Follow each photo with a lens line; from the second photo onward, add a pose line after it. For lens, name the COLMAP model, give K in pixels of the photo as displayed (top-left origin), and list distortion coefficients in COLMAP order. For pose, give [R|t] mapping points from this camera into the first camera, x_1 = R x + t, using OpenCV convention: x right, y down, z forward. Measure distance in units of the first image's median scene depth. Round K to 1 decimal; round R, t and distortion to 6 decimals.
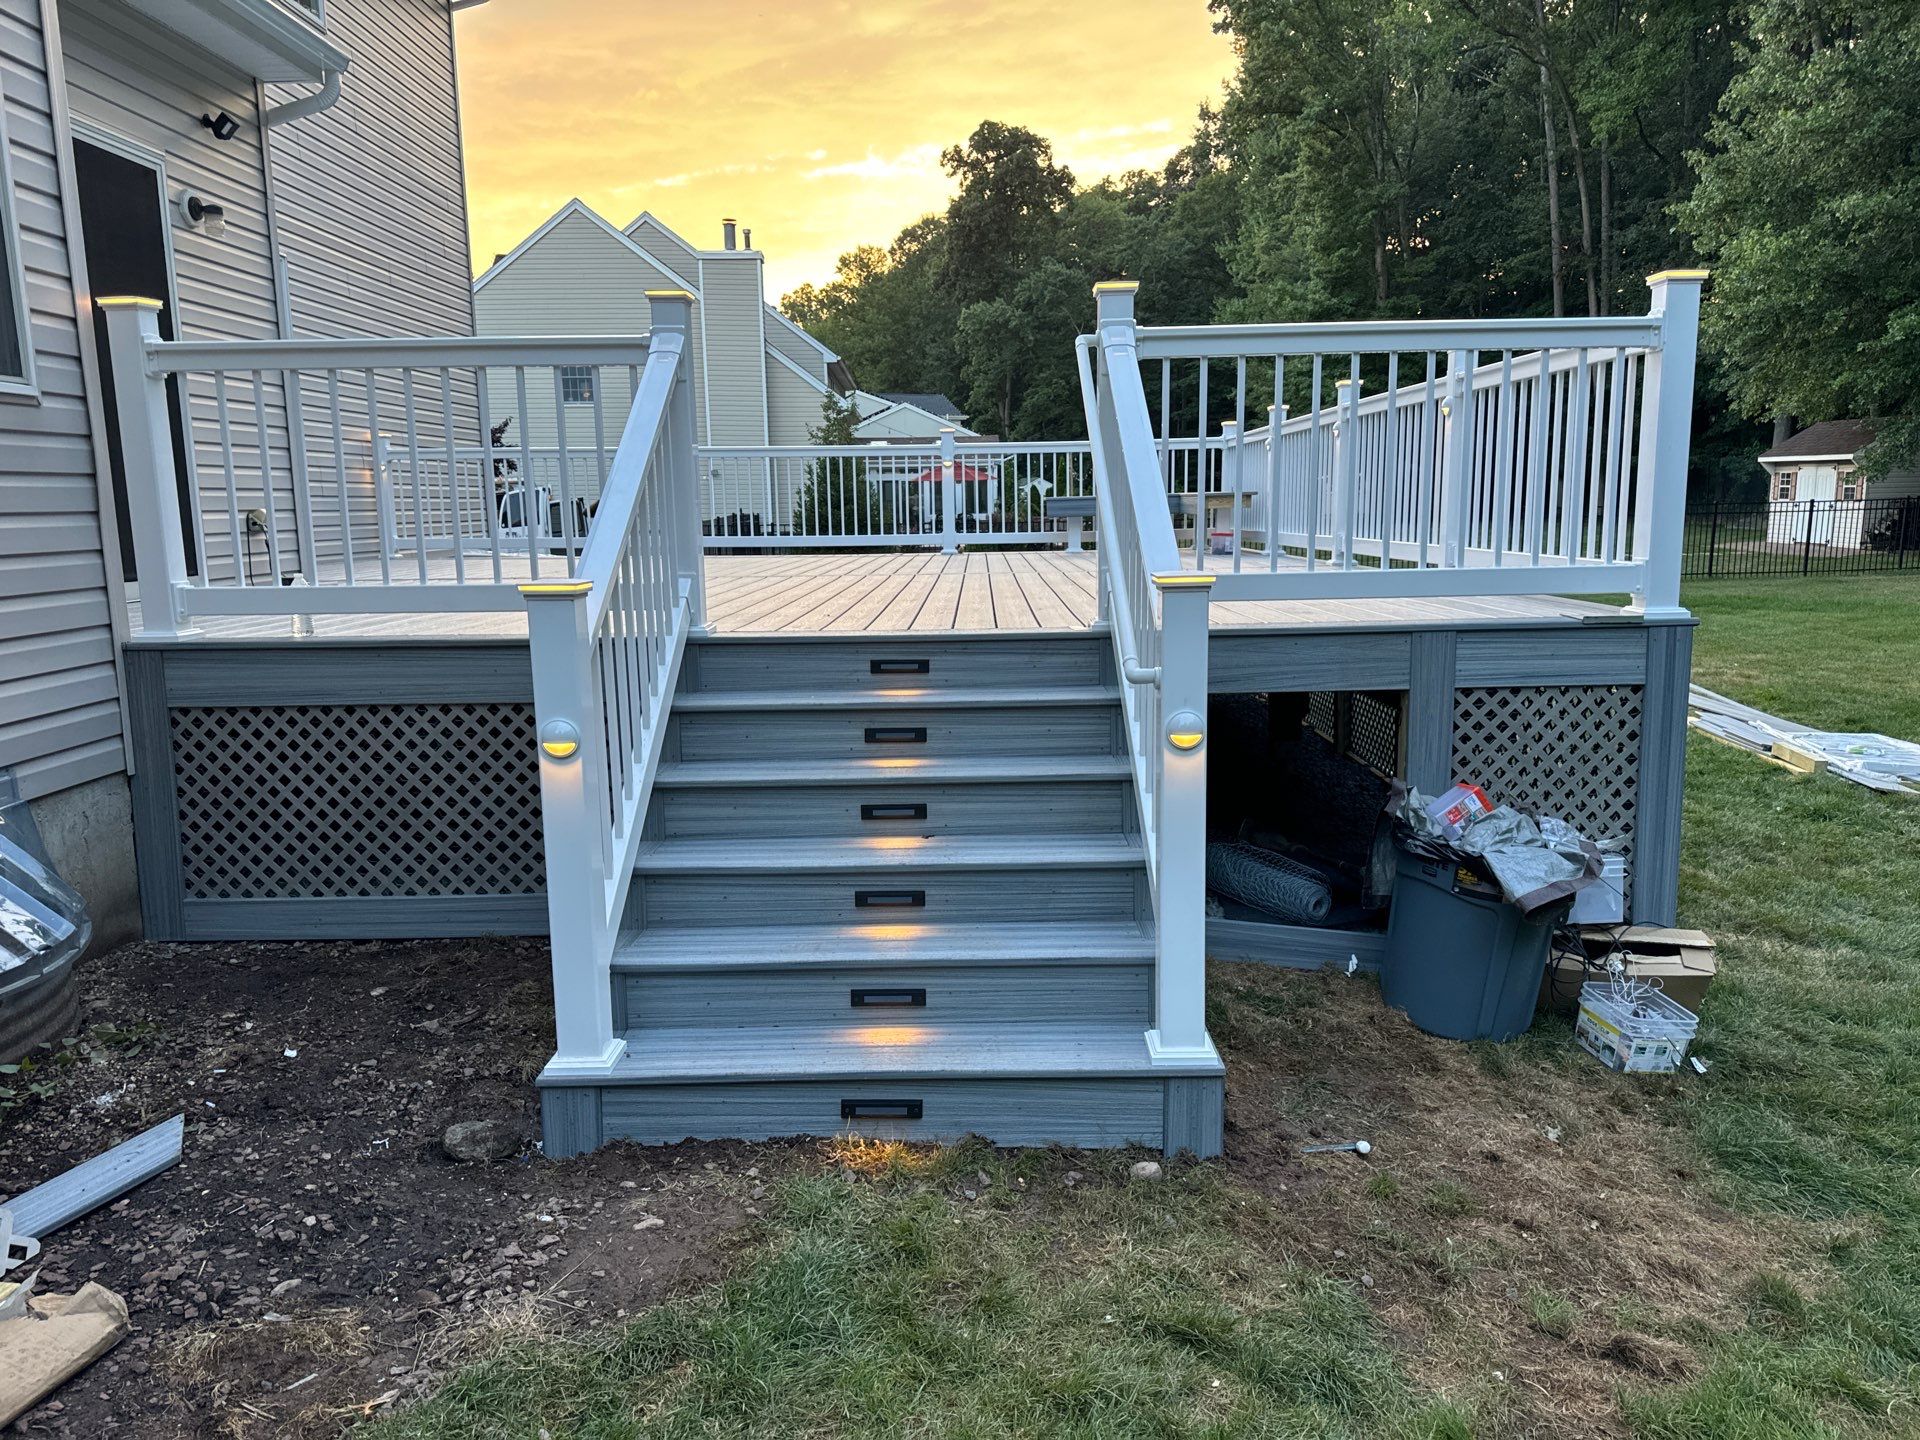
lens RADIAL K [[1355.8, 0, 959.4], [0, 1355.8, 724.9], [0, 0, 1]] dist [0.044649, -0.052006]
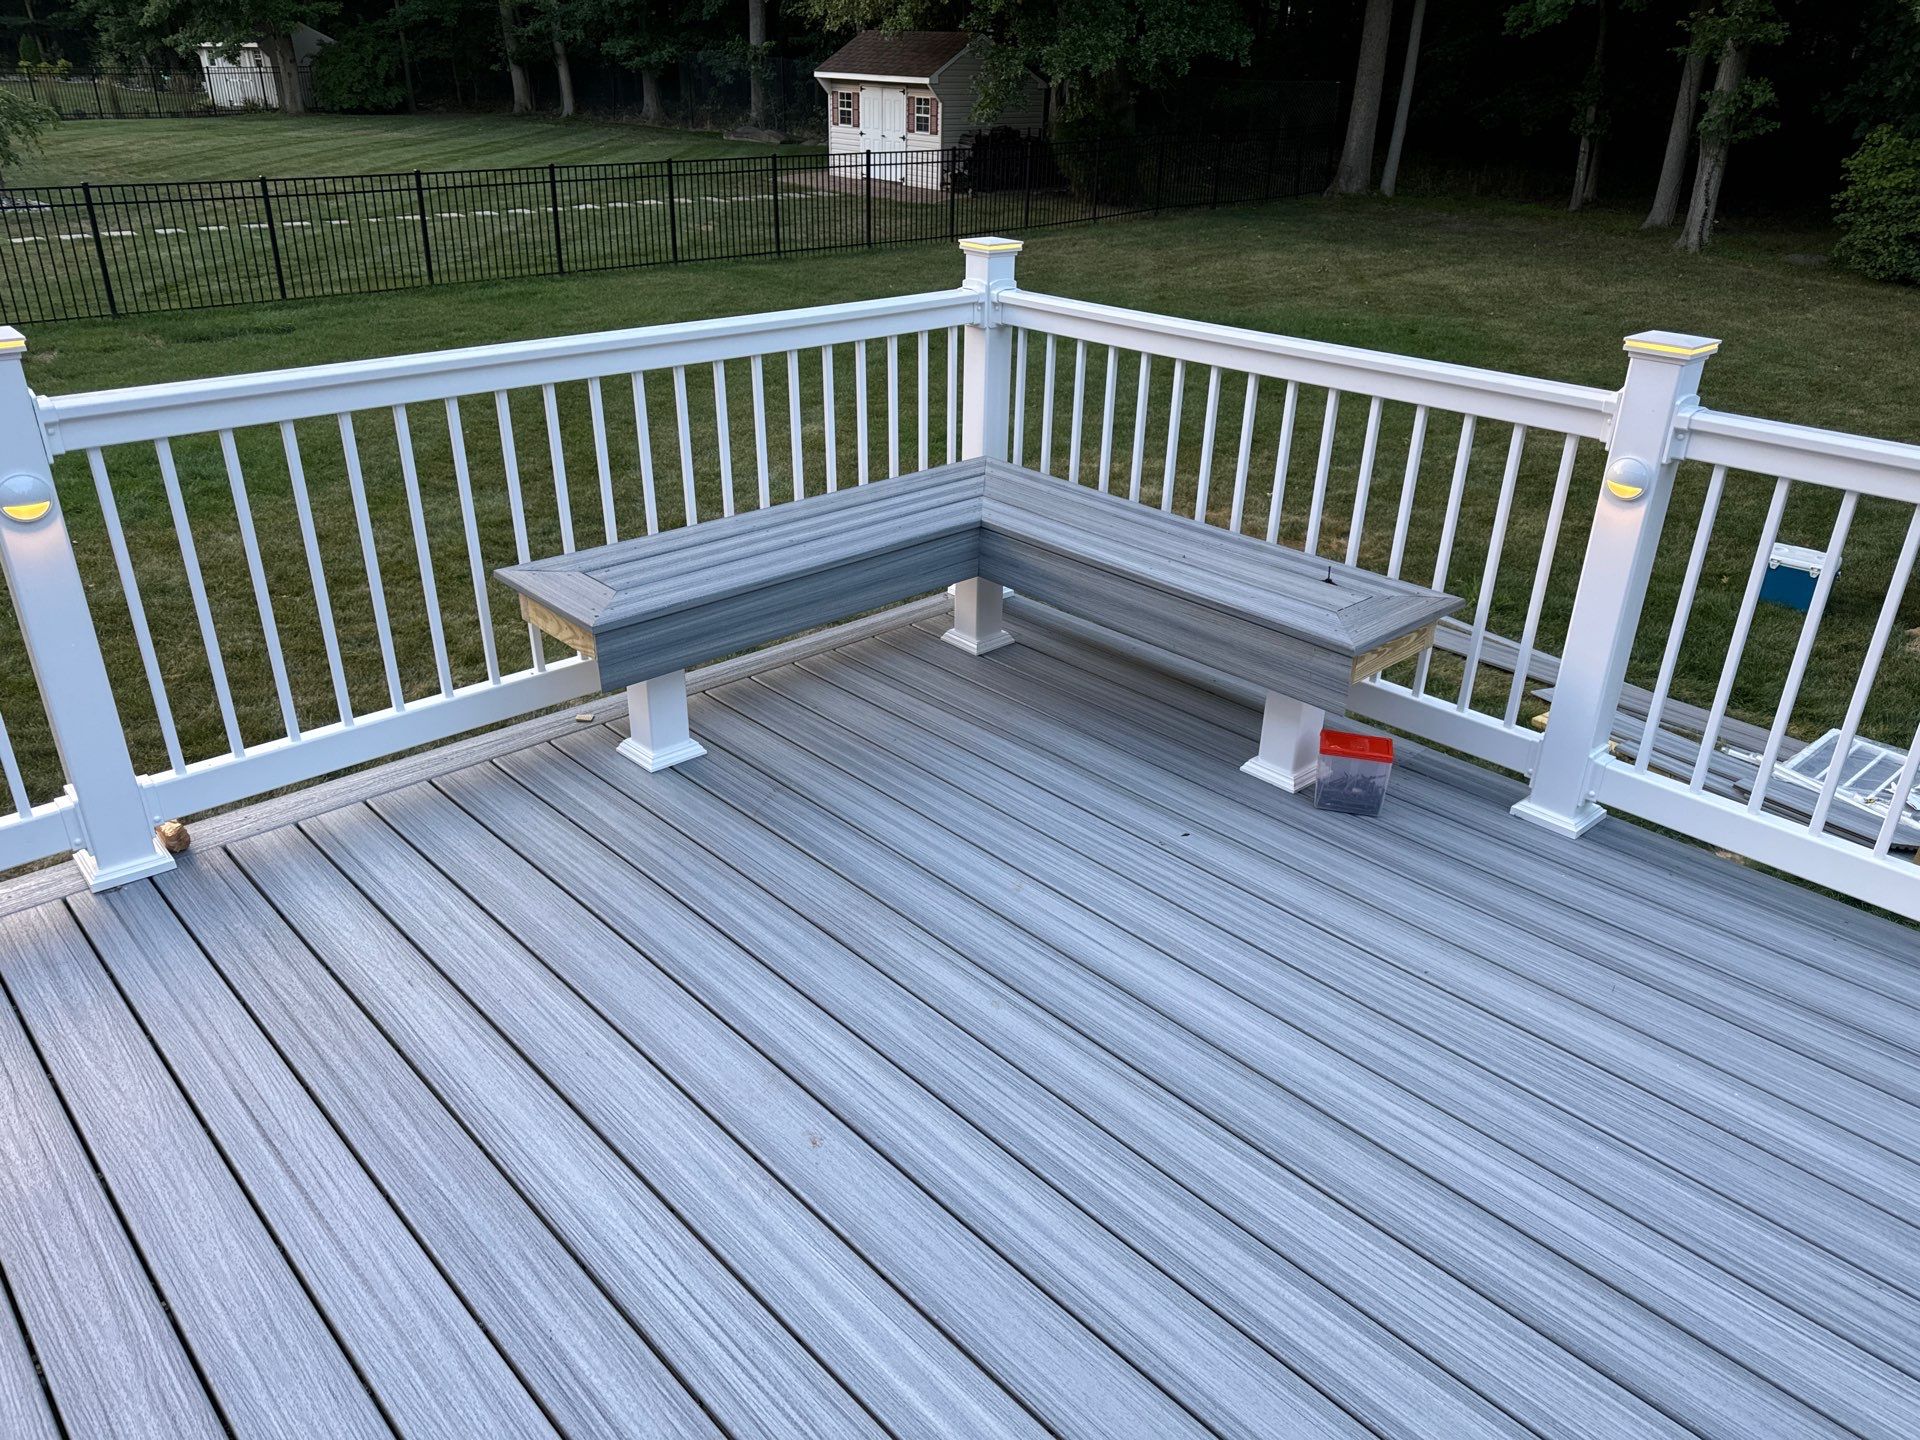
lens RADIAL K [[1355.8, 0, 970.8], [0, 1355.8, 705.6], [0, 0, 1]] dist [0.044649, -0.052006]
pose [[0.711810, -0.271070, 0.647957, -0.015015], [0.078333, 0.947409, 0.310291, -0.071519], [-0.697990, -0.170112, 0.695609, 0.245751]]
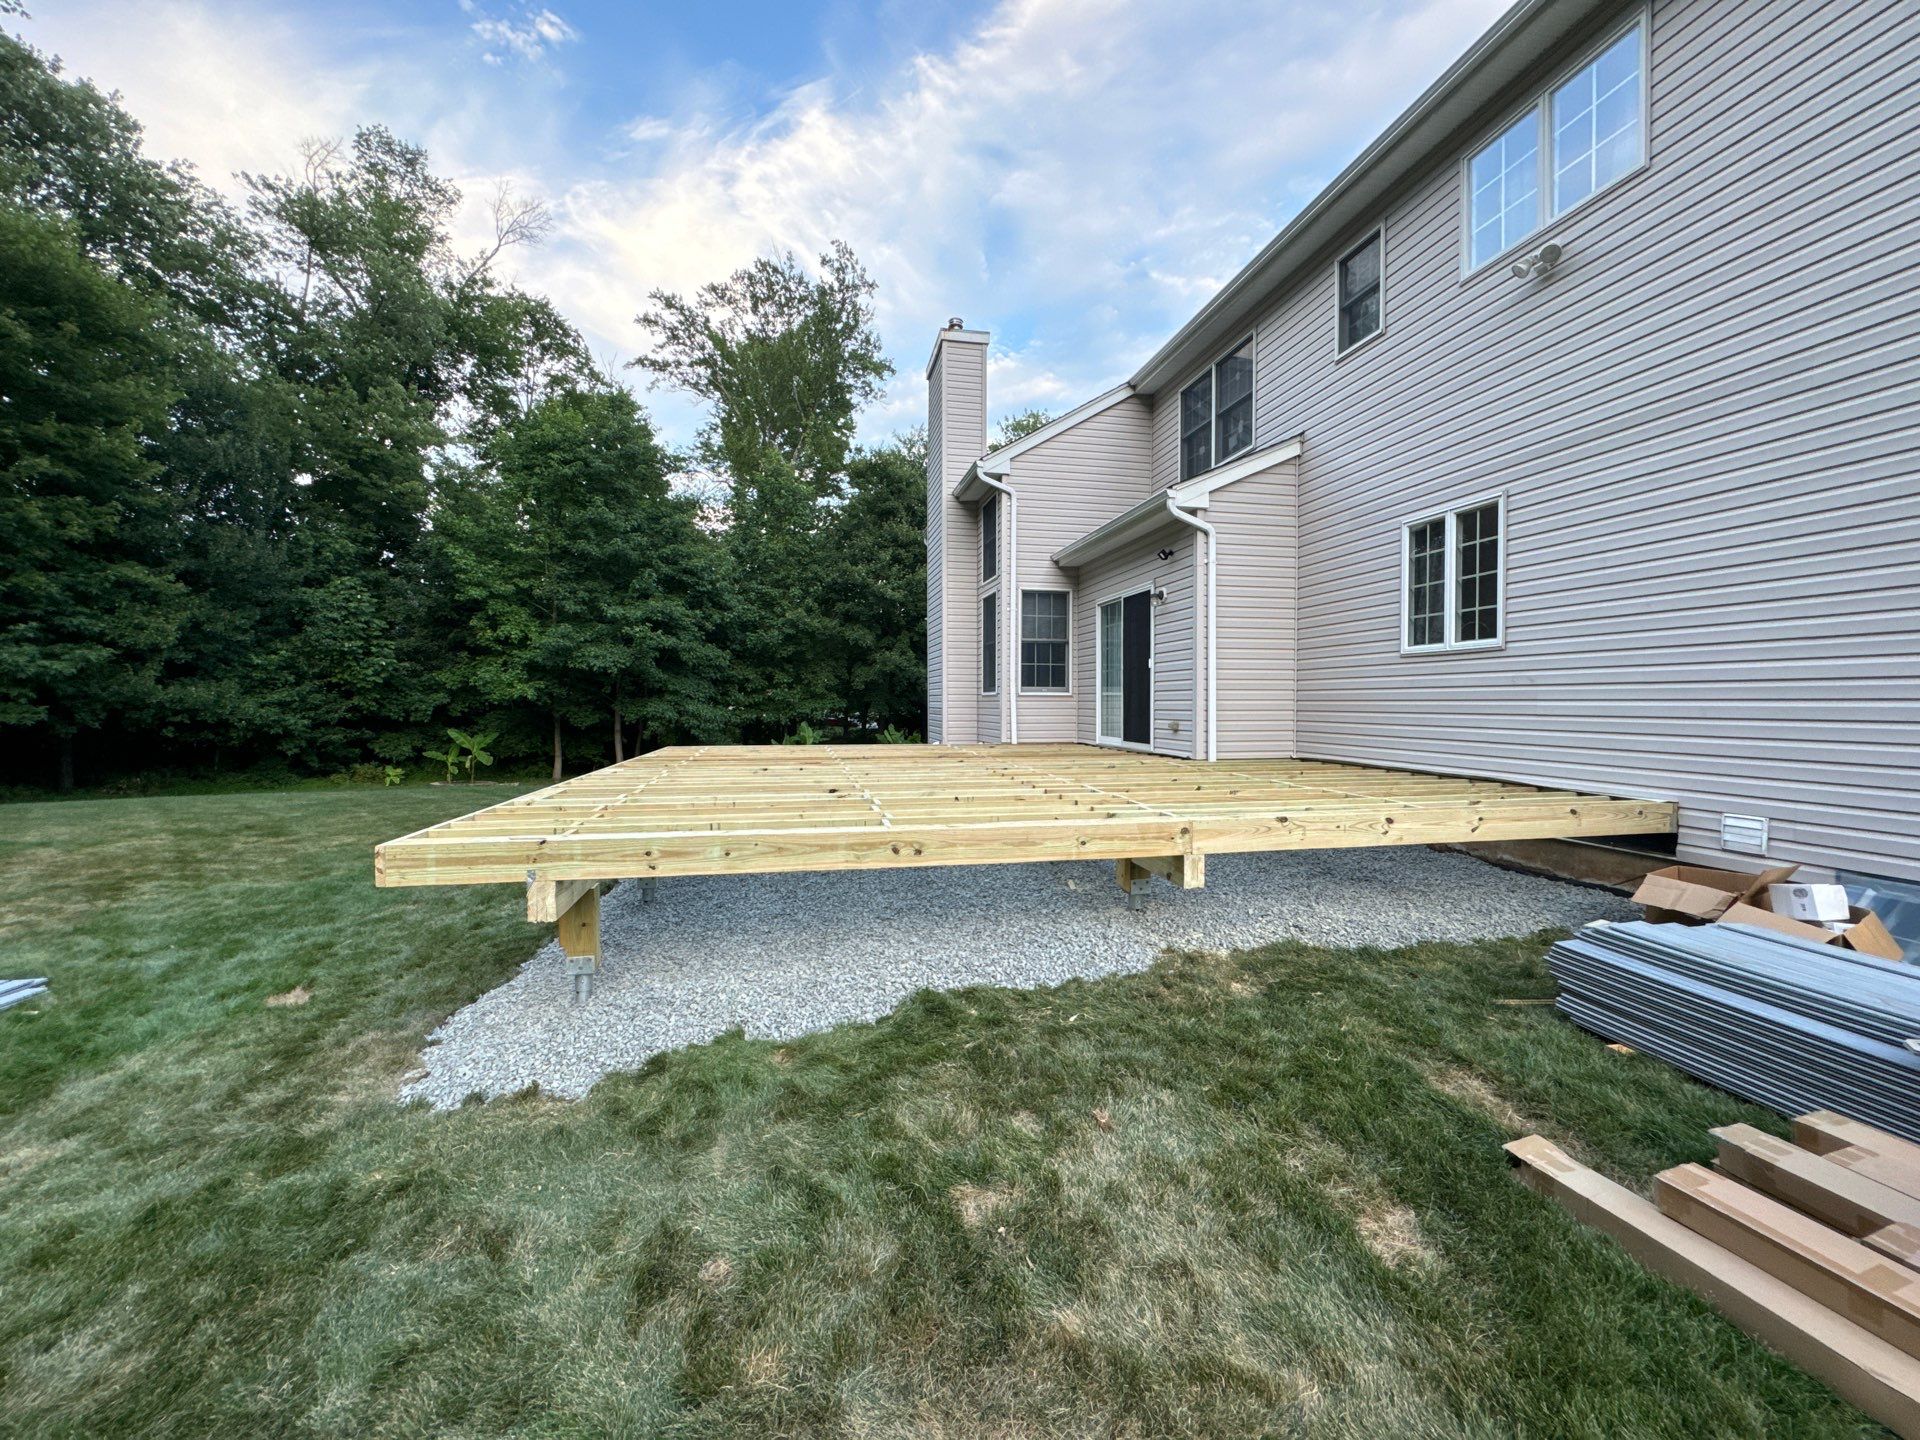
lens RADIAL K [[767.7, 0, 956.6], [0, 767.7, 729.8], [0, 0, 1]] dist [-0.002692, 0.000267]
pose [[-0.975502, 0.023030, -0.218783, 0.018094], [-0.020596, 0.980576, 0.195055, -0.078056], [0.219025, 0.194783, -0.956079, 0.439850]]
